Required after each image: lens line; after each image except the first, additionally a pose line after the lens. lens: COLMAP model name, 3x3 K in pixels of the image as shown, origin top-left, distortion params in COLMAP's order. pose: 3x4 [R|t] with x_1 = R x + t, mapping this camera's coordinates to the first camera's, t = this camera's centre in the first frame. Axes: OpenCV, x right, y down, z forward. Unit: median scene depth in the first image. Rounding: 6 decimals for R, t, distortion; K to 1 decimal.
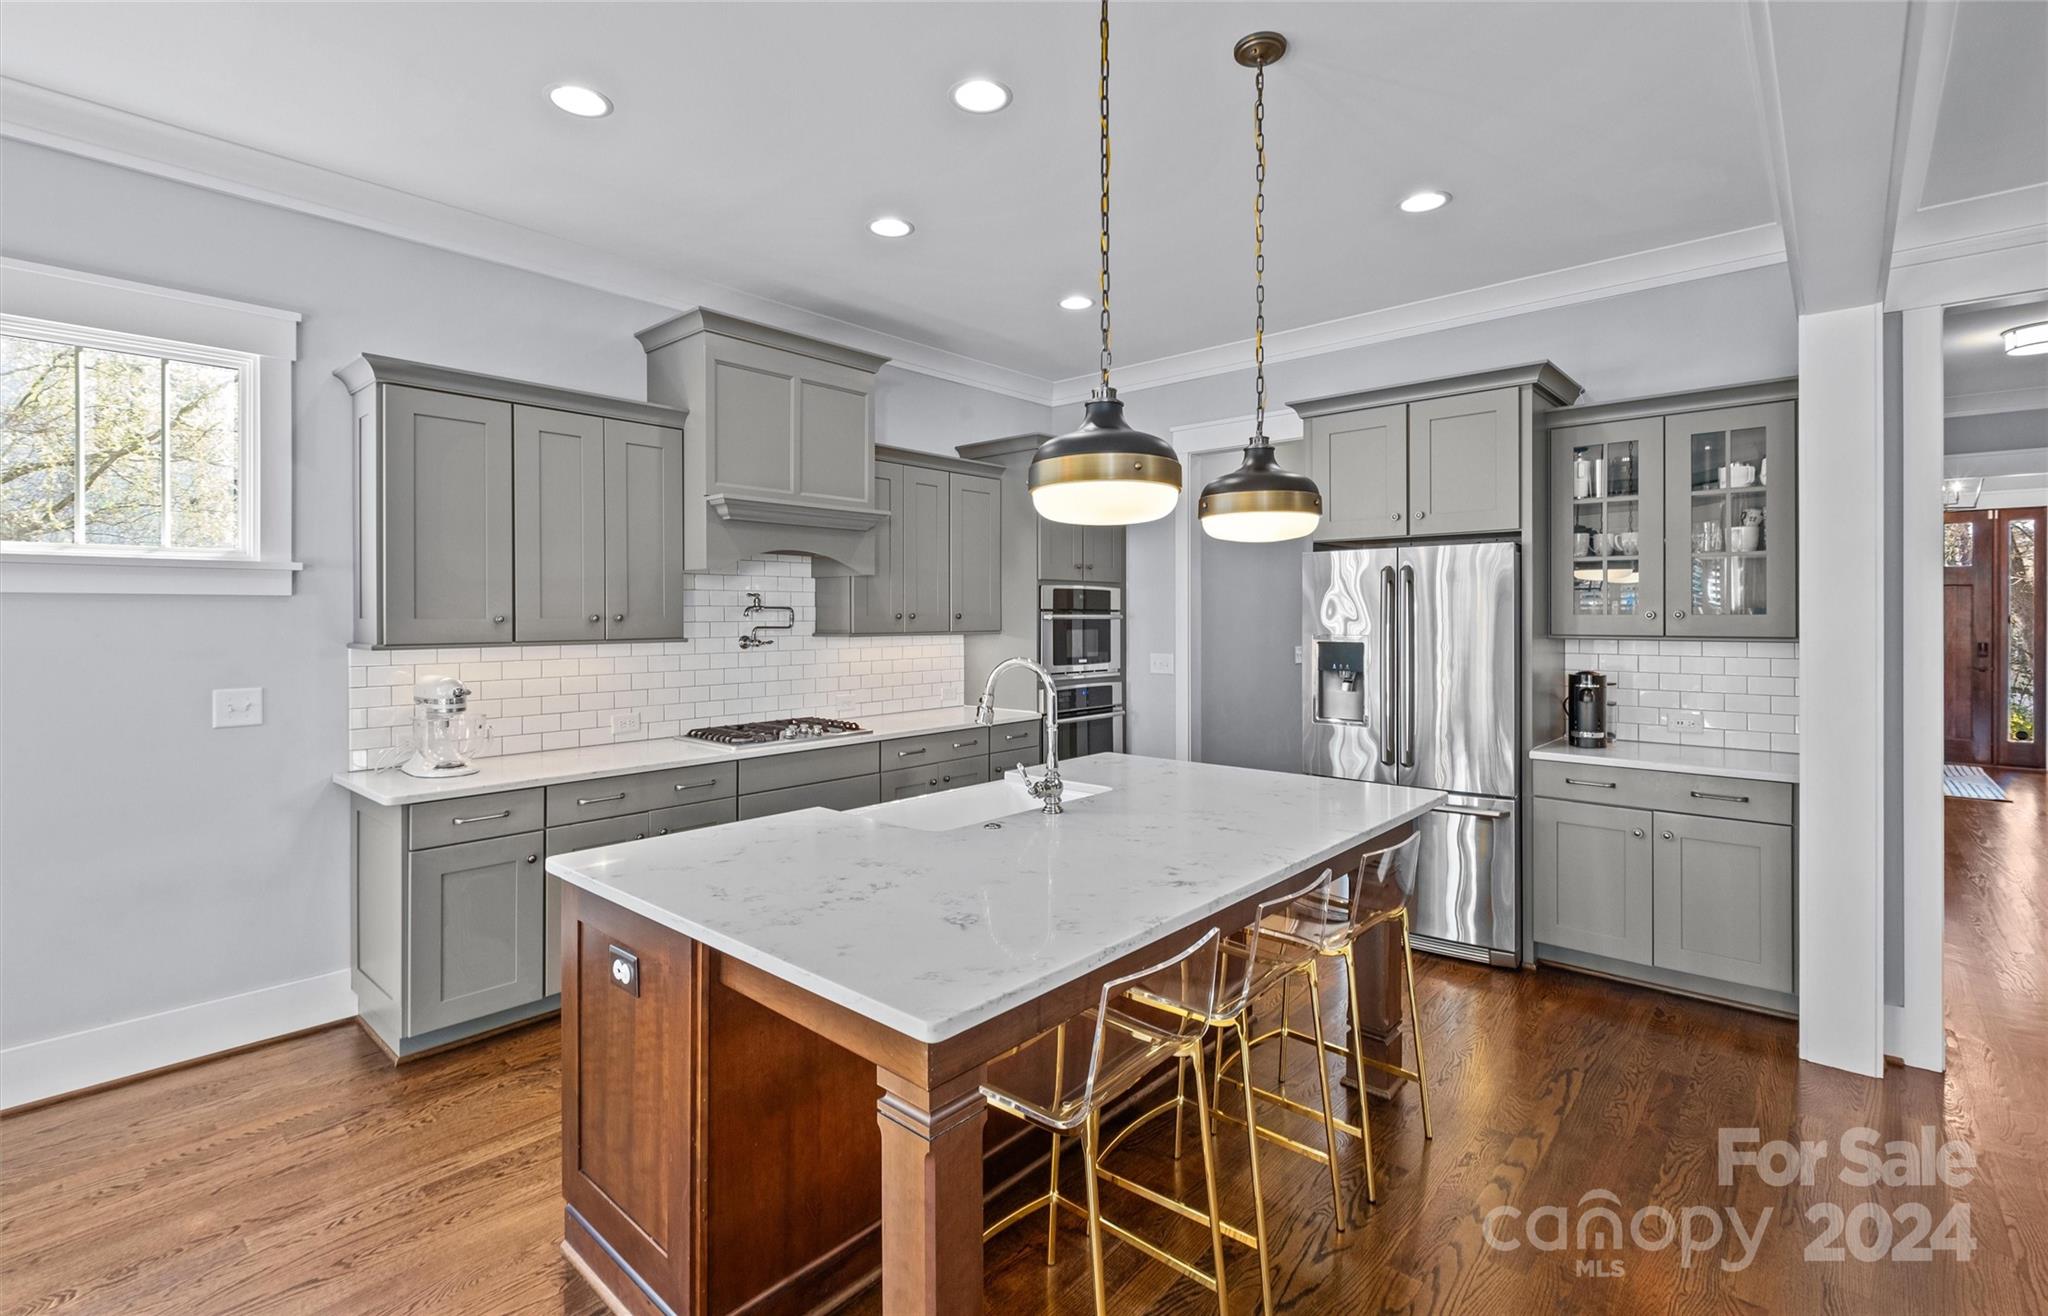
lens RADIAL K [[924.3, 0, 1005.0], [0, 924.3, 618.2], [0, 0, 1]] dist [0.006072, -0.004014]
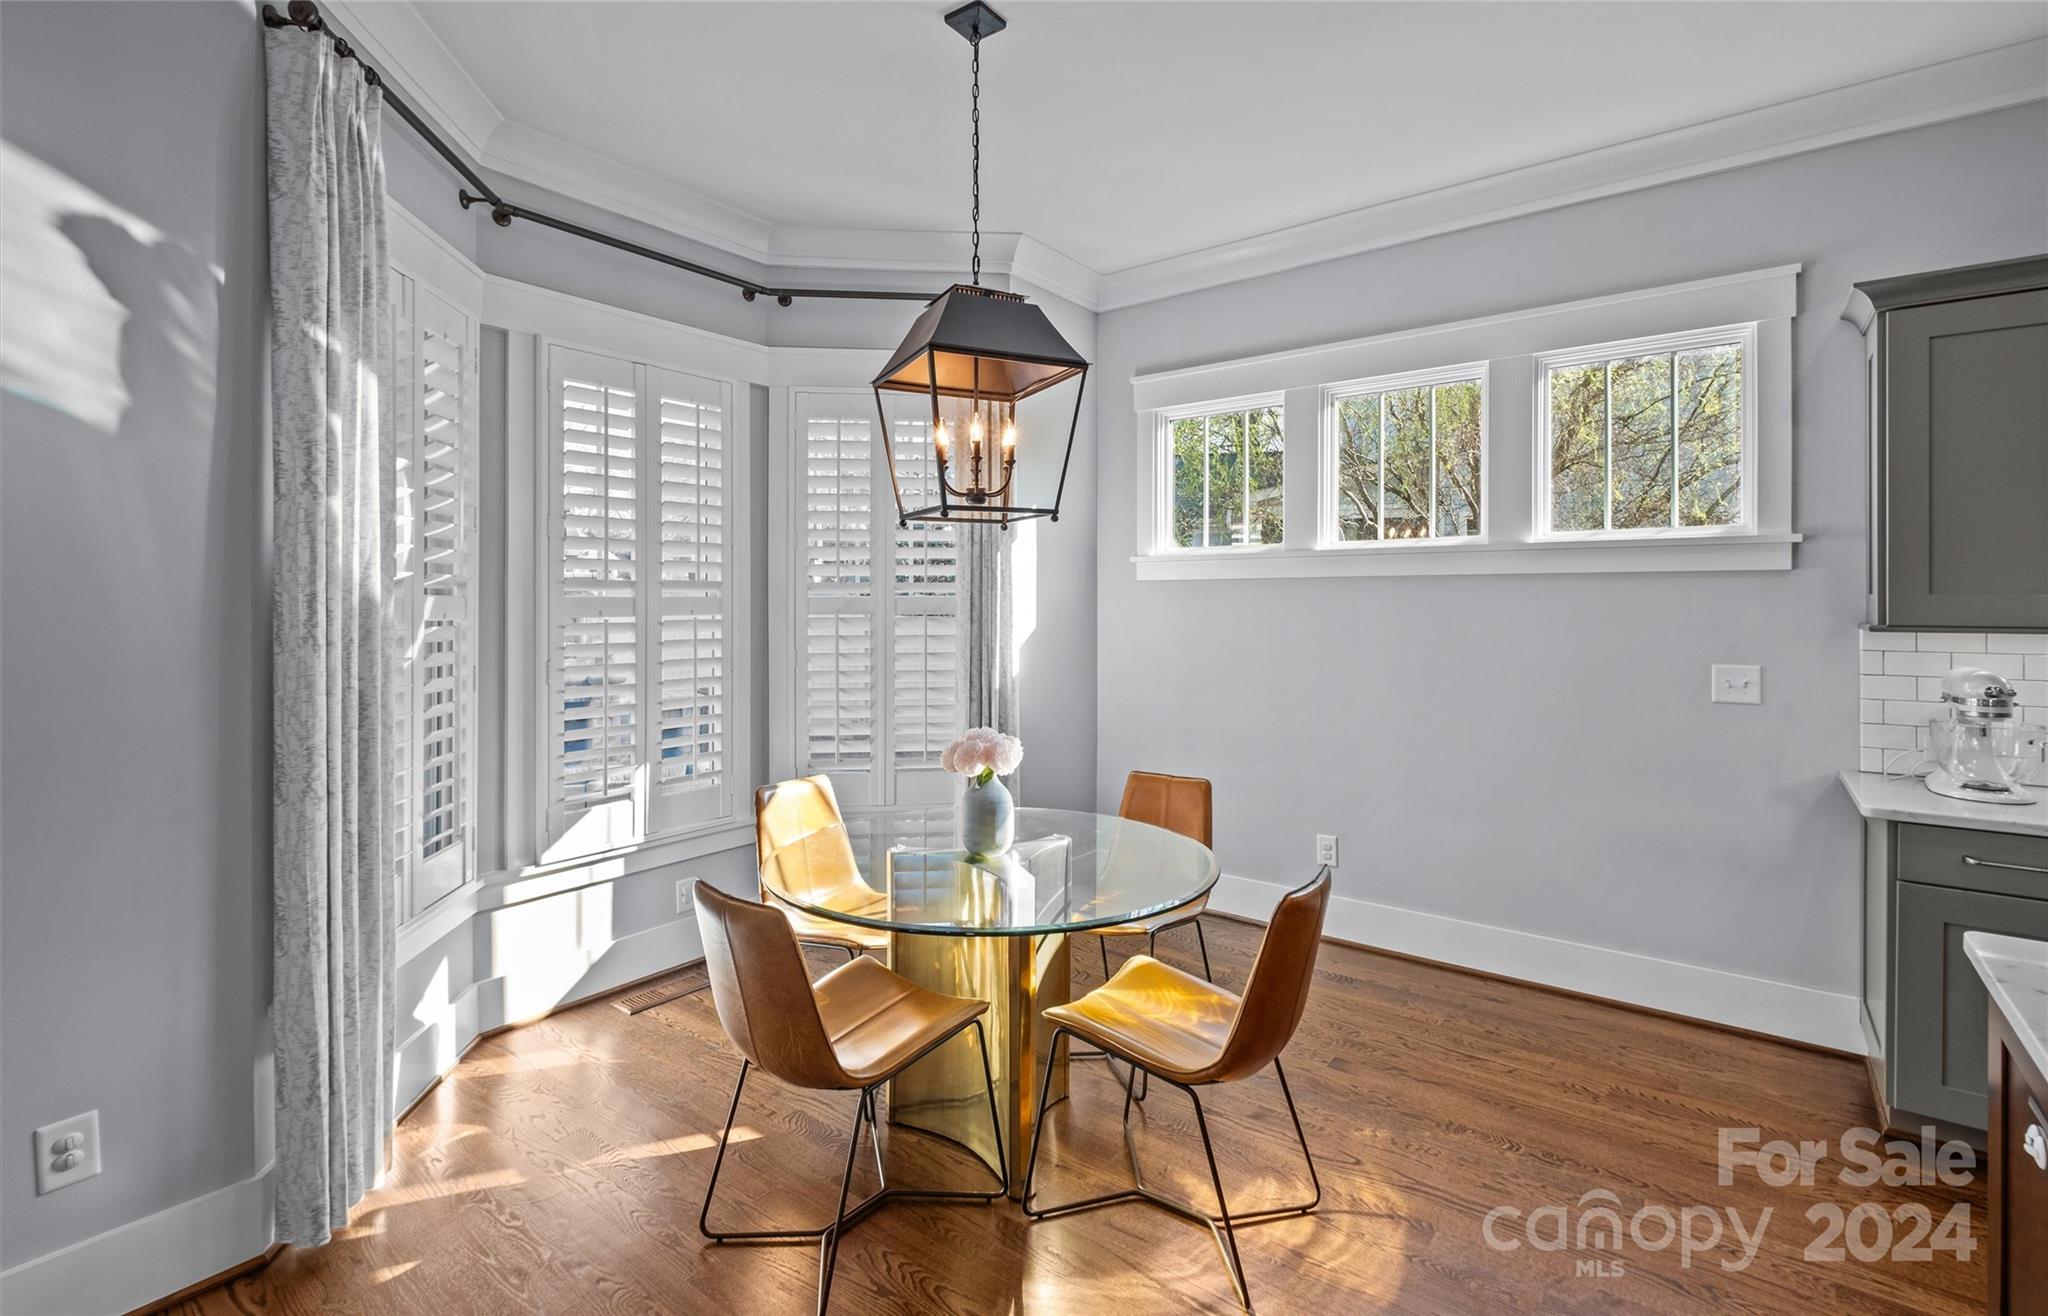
lens RADIAL K [[924.3, 0, 1027.1], [0, 924.3, 598.4], [0, 0, 1]] dist [0.006072, -0.004014]
pose [[0.077193, -0.000924, -0.997016, 0.080240], [-0.004422, 0.999989, -0.001269, 0.007319], [0.997006, 0.004507, 0.077188, 0.131371]]
